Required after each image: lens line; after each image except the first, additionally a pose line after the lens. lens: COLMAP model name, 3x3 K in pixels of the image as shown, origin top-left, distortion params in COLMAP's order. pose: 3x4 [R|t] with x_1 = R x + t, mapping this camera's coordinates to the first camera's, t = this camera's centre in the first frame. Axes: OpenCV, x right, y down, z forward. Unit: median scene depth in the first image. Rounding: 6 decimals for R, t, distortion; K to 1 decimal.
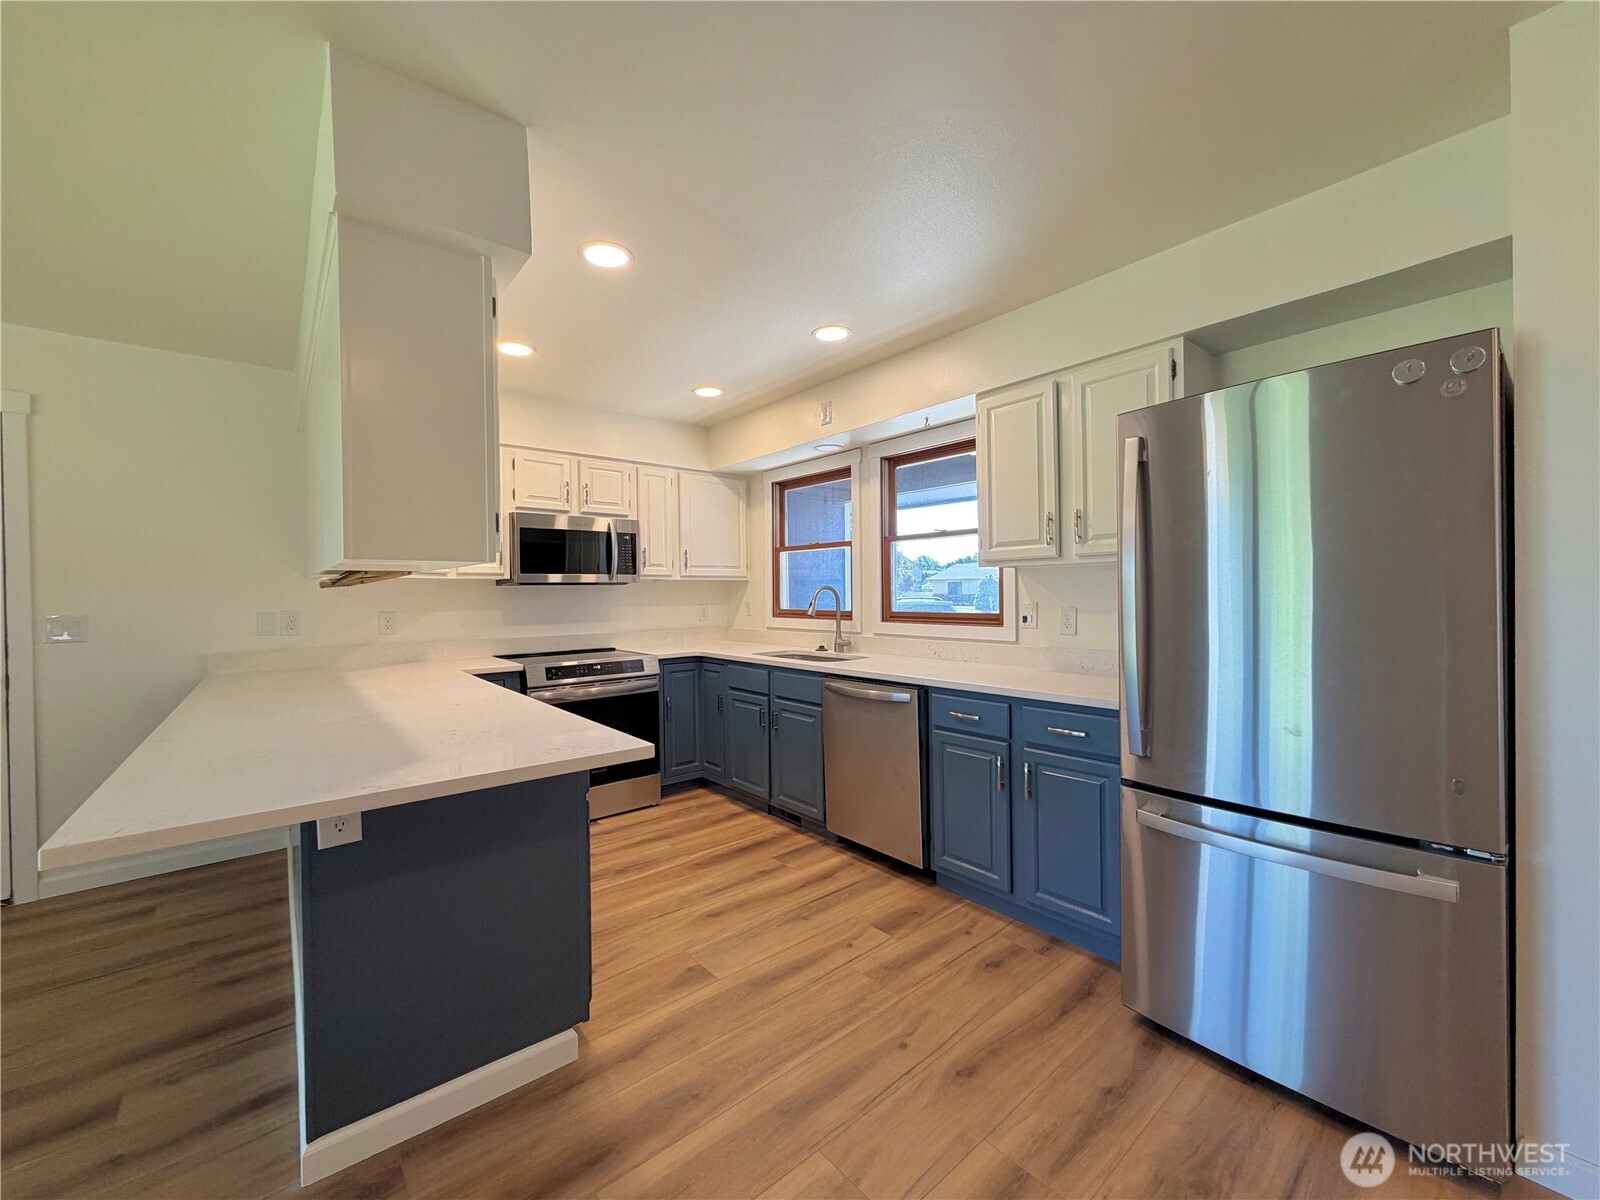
lens RADIAL K [[636.9, 0, 795.1], [0, 636.9, 600.8], [0, 0, 1]] dist [-0.001789, 0.000477]
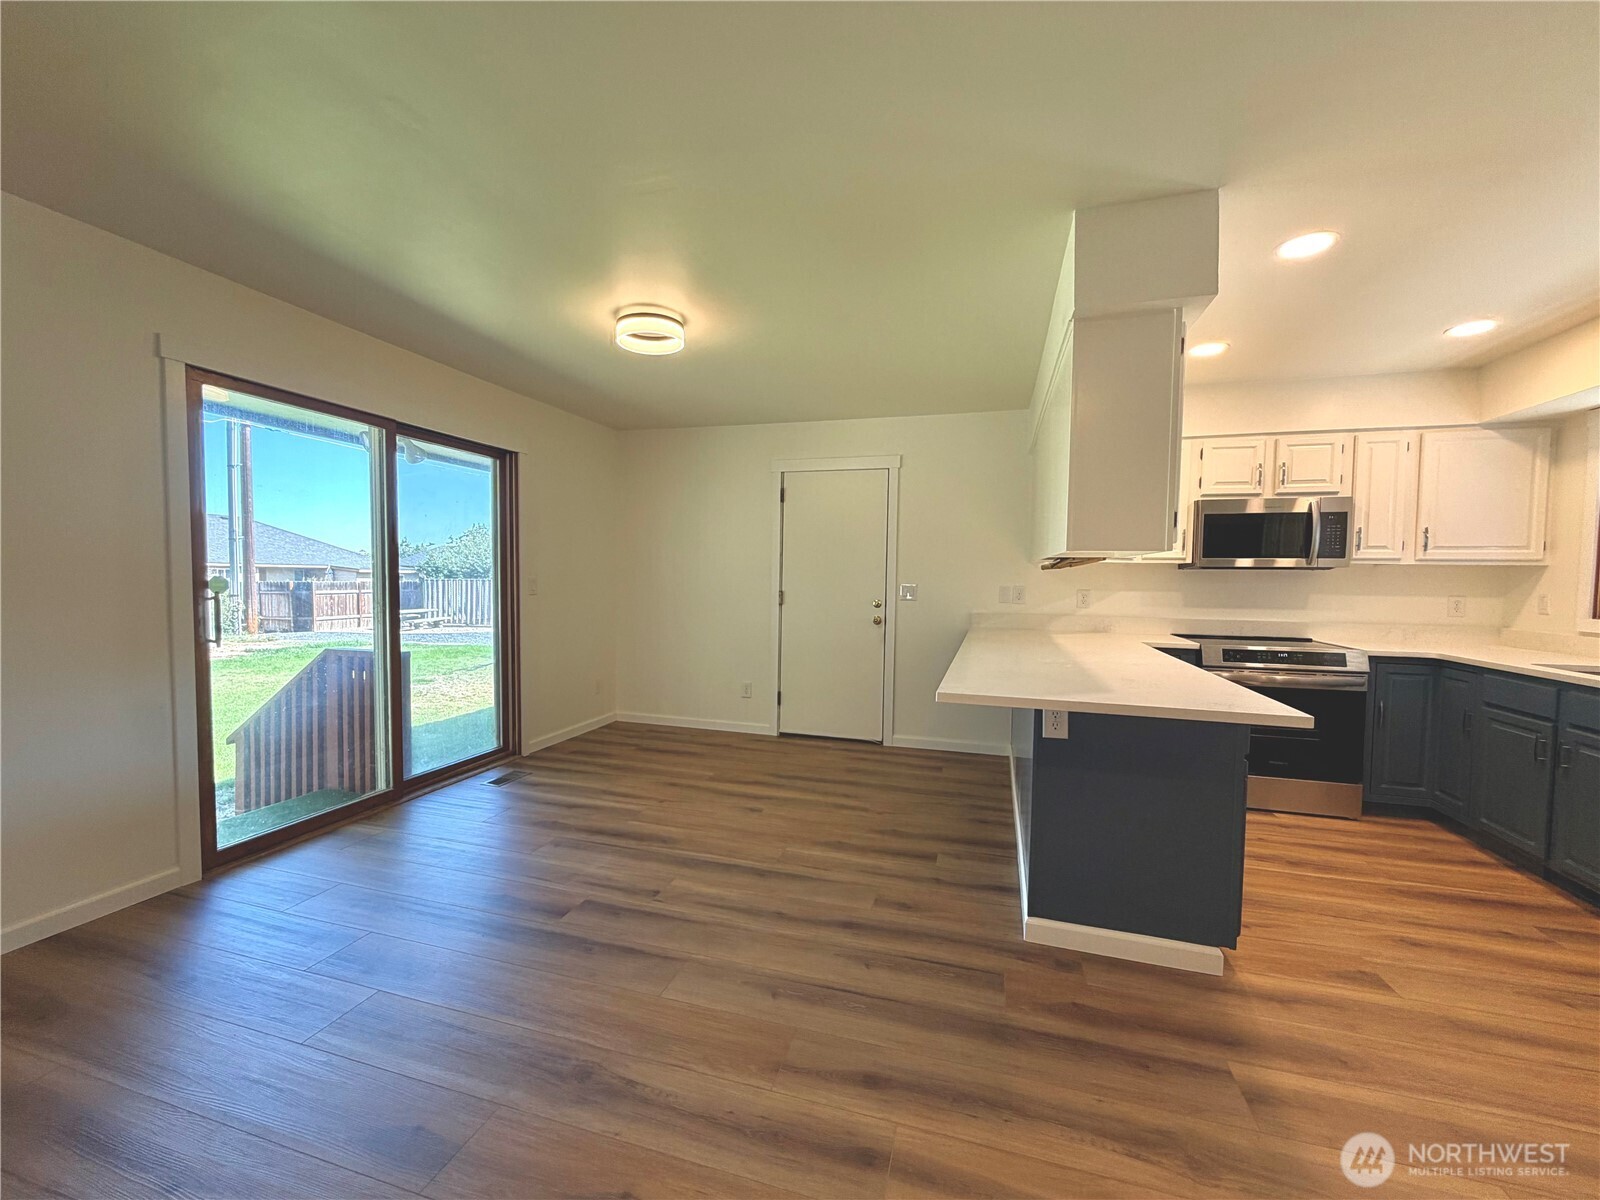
lens RADIAL K [[636.9, 0, 797.7], [0, 636.9, 602.4], [0, 0, 1]] dist [-0.001789, 0.000477]
pose [[0.553013, 0.053495, -0.831453, 0.085934], [-0.029387, 0.998568, 0.044702, 0.003322], [0.832654, -0.000287, 0.553793, -0.157399]]
